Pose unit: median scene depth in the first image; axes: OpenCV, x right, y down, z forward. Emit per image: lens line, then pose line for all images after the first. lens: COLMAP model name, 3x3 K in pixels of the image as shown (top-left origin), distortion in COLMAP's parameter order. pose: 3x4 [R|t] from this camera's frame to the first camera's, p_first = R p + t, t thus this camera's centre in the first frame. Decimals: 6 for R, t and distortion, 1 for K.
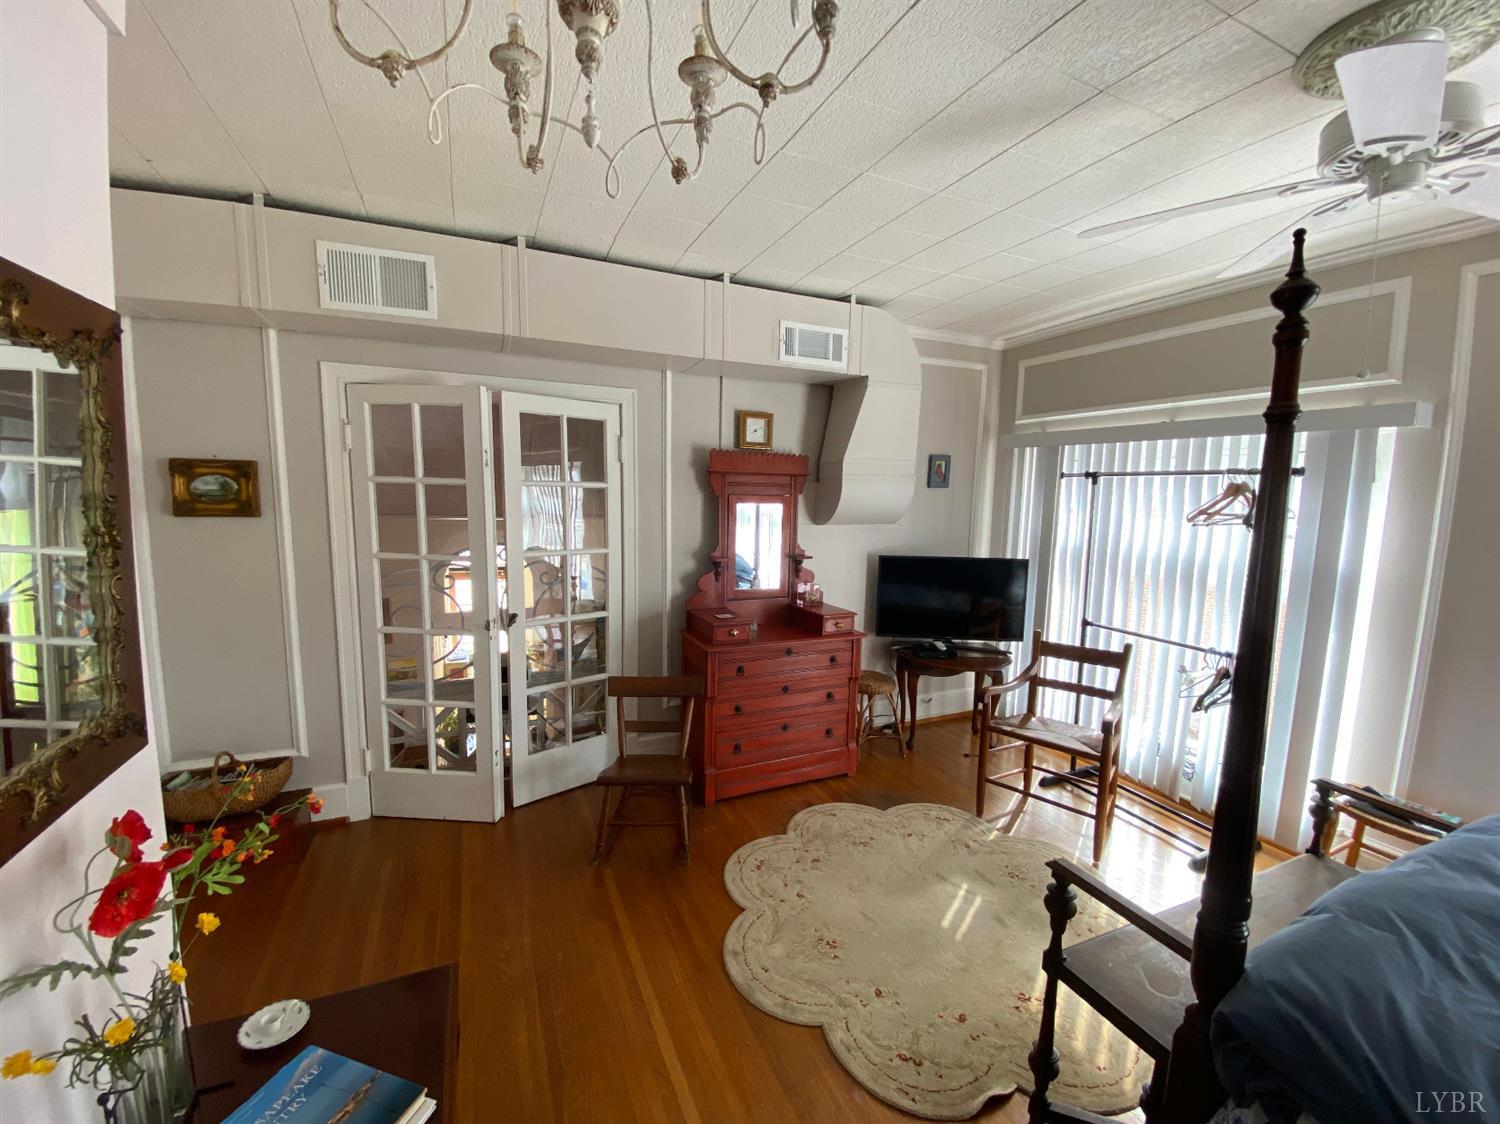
lens RADIAL K [[608.3, 0, 746.9], [0, 608.3, 562.7], [0, 0, 1]] dist [0.003148, -0.003244]
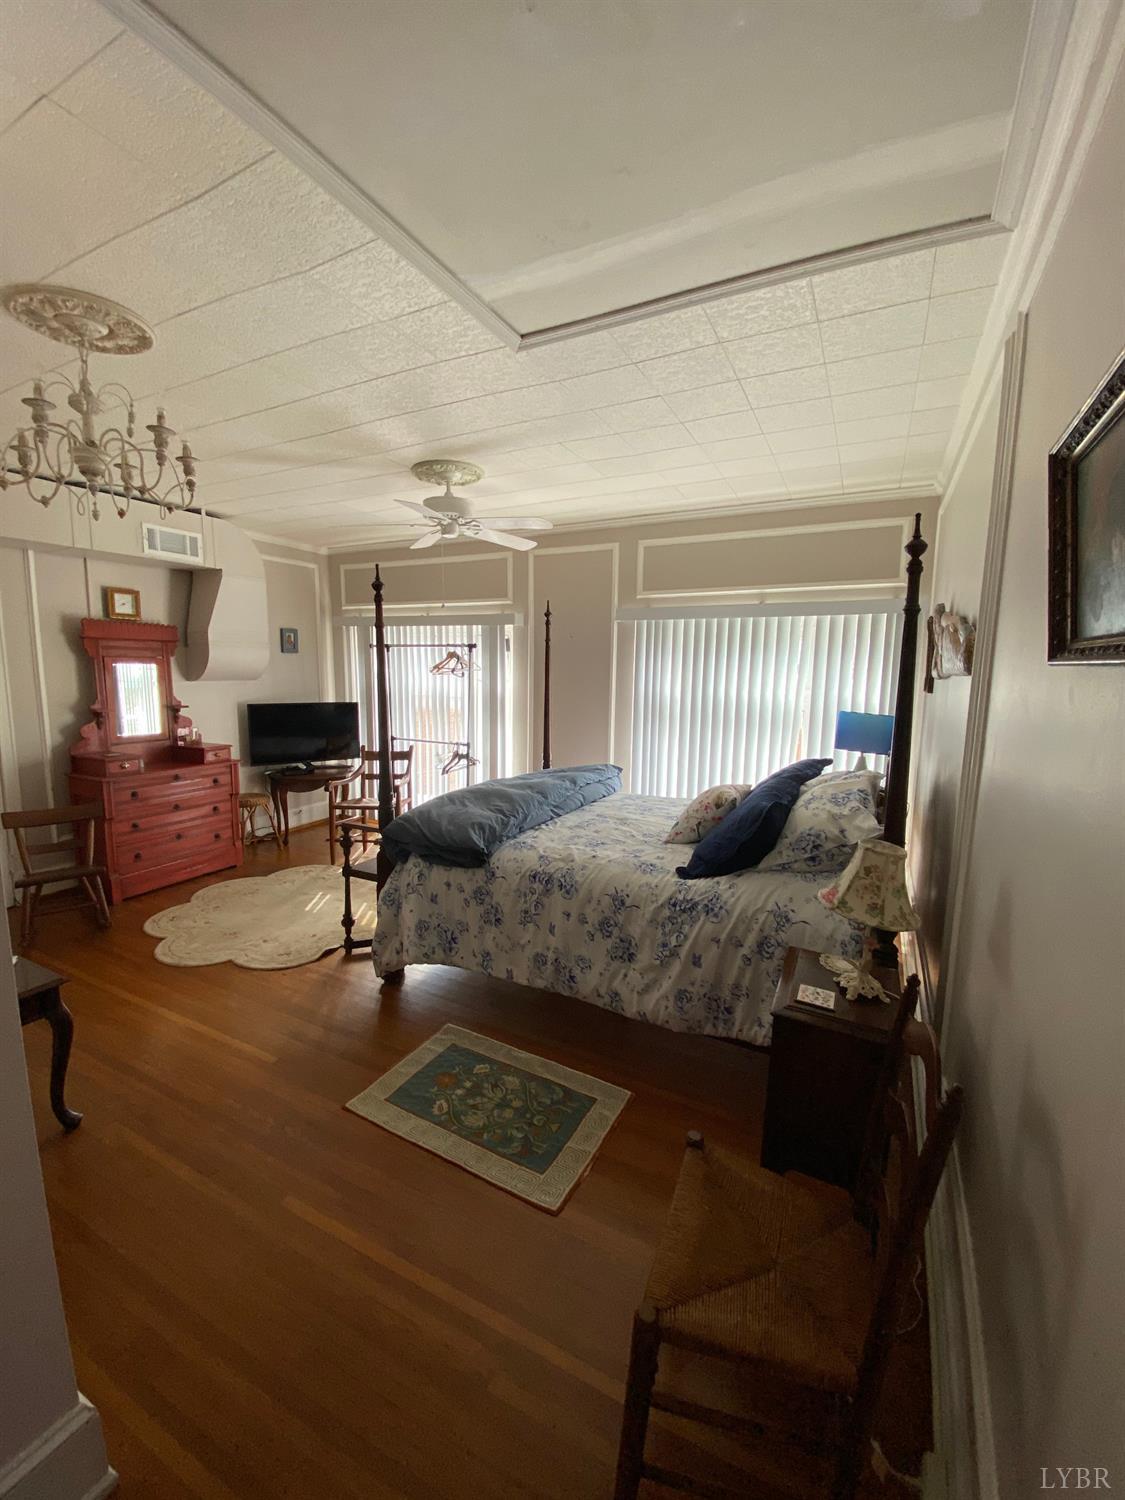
lens RADIAL K [[608.3, 0, 564.2], [0, 608.3, 755.7], [0, 0, 1]] dist [0.003148, -0.003244]
pose [[0.776019, -0.096061, 0.623351, -0.090502], [0.072105, 0.995366, 0.063625, 0.072458], [-0.626574, -0.004428, 0.779349, -0.513617]]
